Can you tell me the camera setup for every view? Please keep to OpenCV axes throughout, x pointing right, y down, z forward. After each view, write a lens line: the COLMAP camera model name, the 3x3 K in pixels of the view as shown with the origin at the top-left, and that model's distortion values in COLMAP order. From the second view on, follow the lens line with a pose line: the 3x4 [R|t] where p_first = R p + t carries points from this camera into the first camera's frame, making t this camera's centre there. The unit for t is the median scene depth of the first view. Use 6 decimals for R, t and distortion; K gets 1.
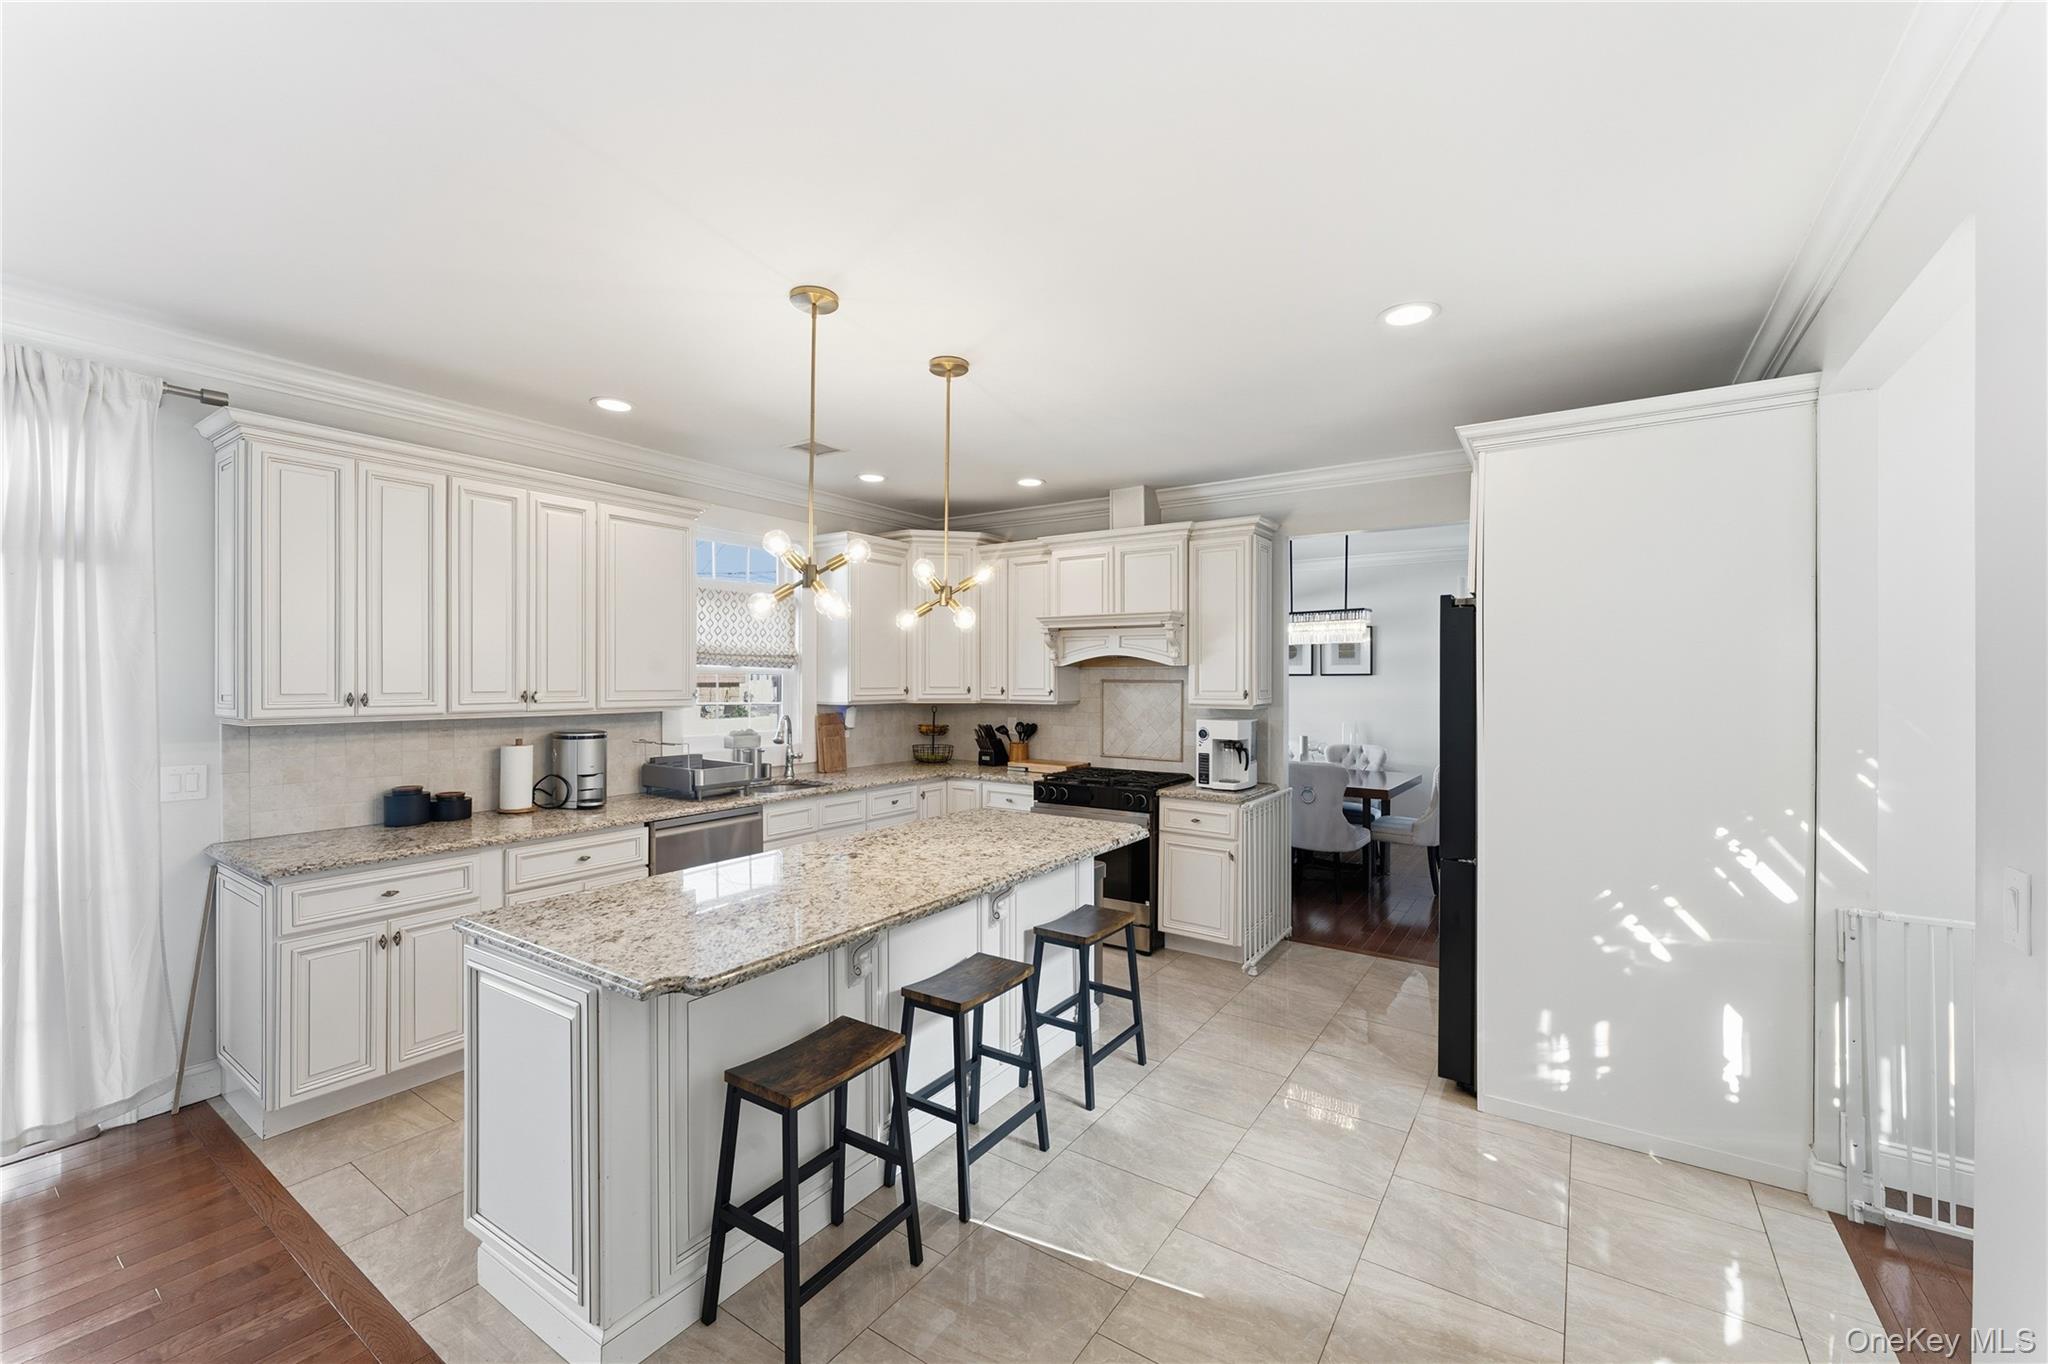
lens RADIAL K [[836.8, 0, 1024.0], [0, 836.8, 682.0], [0, 0, 1]] dist [-0.005354, 0.000006]
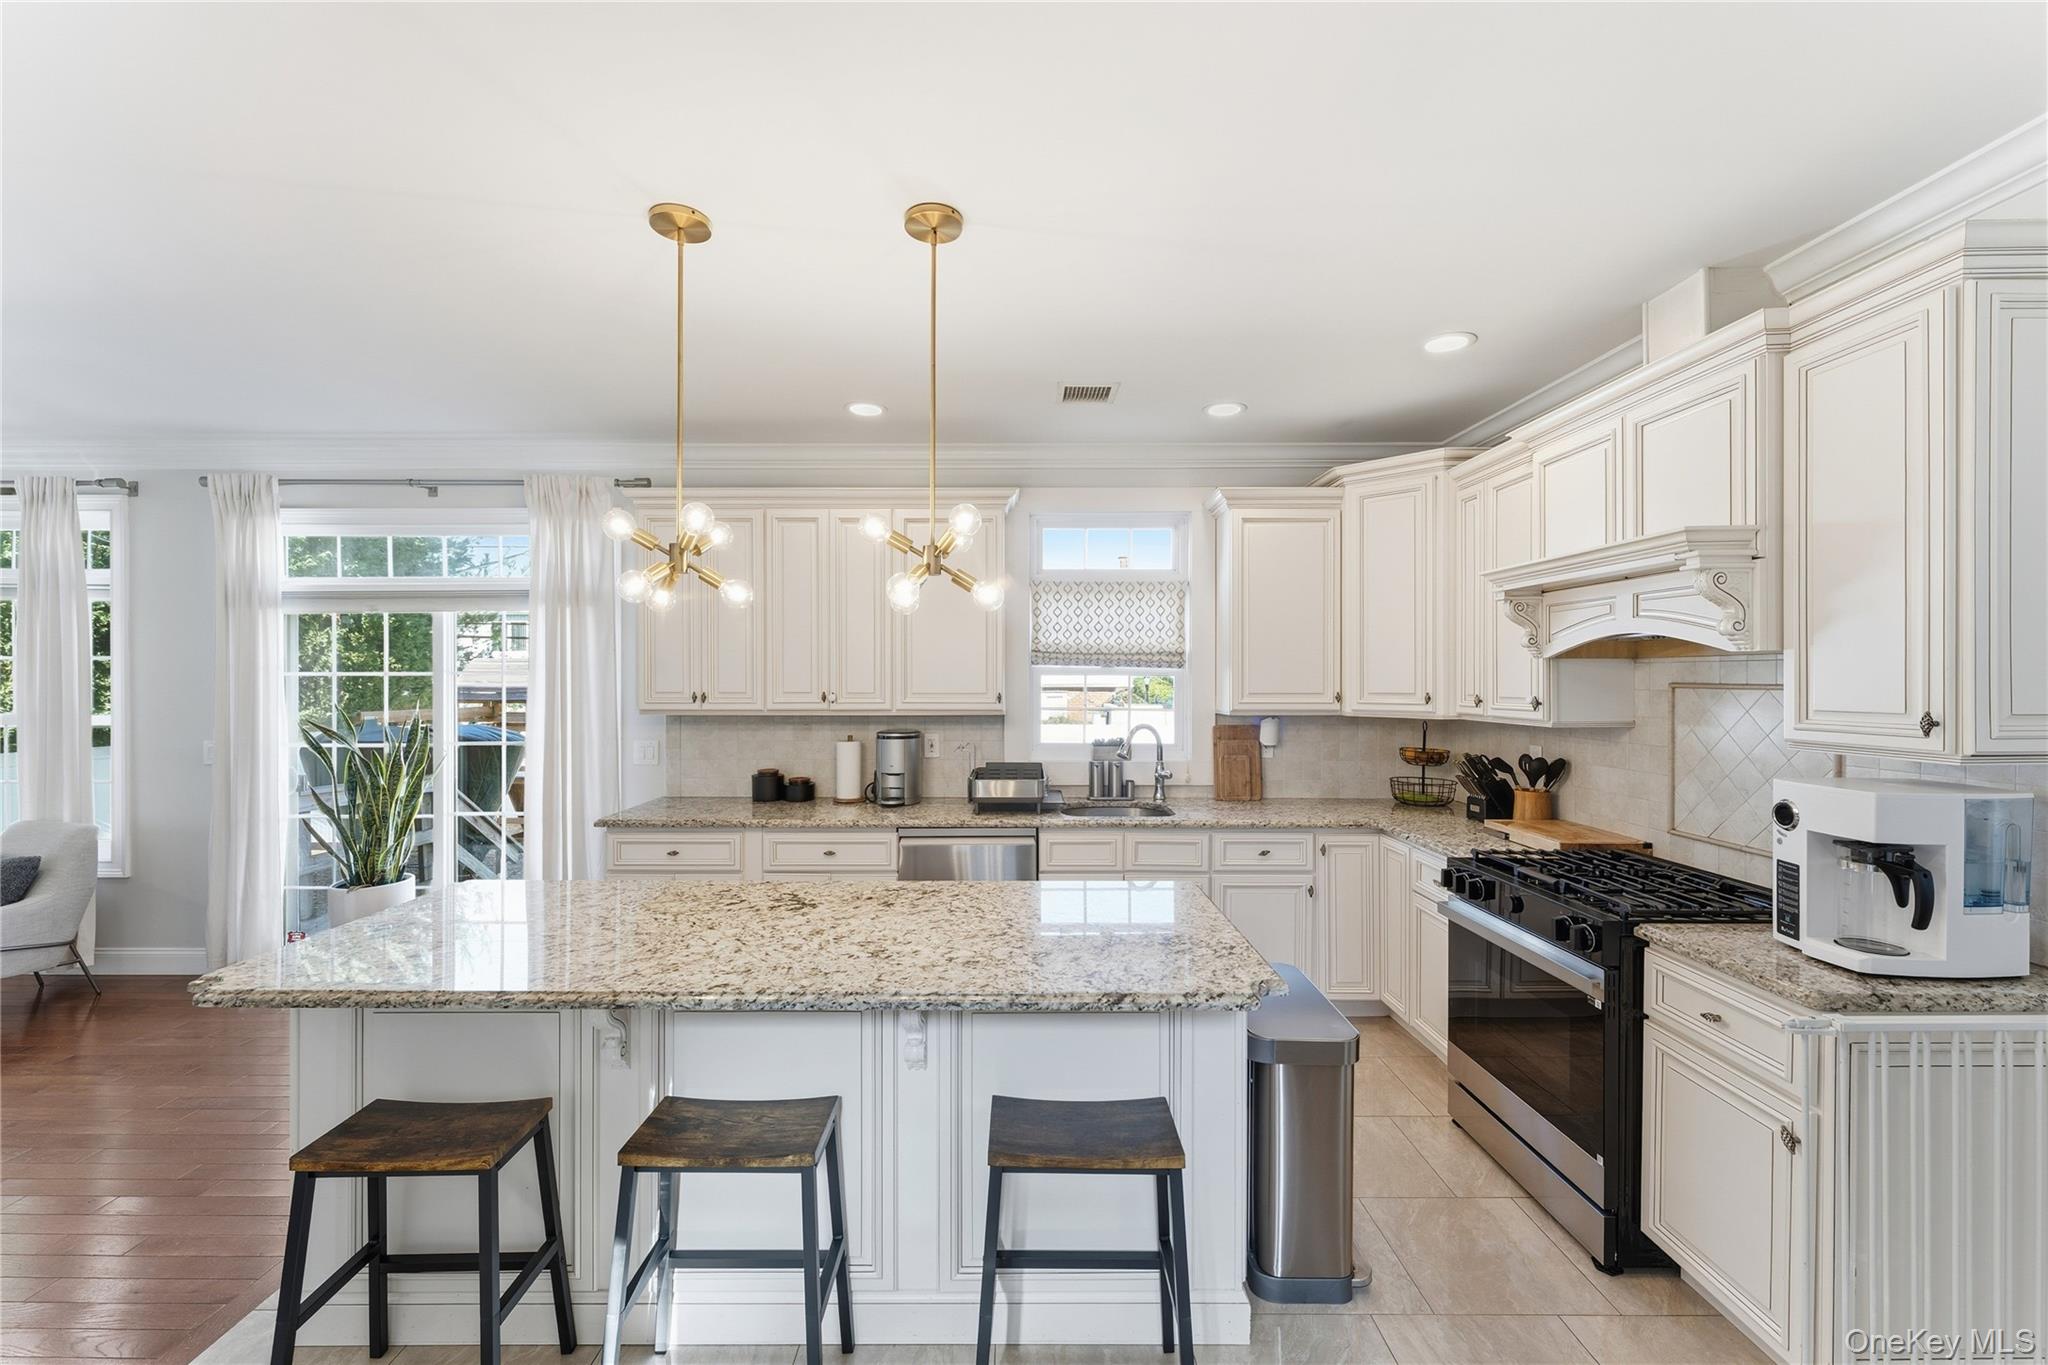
lens RADIAL K [[836.8, 0, 1024.0], [0, 836.8, 682.5], [0, 0, 1]] dist [-0.005354, 0.000006]
pose [[0.552142, 0.002327, -0.833747, 0.347539], [-0.002871, 0.999995, 0.000891, -0.002471], [0.833745, 0.001902, 0.552146, 0.458118]]
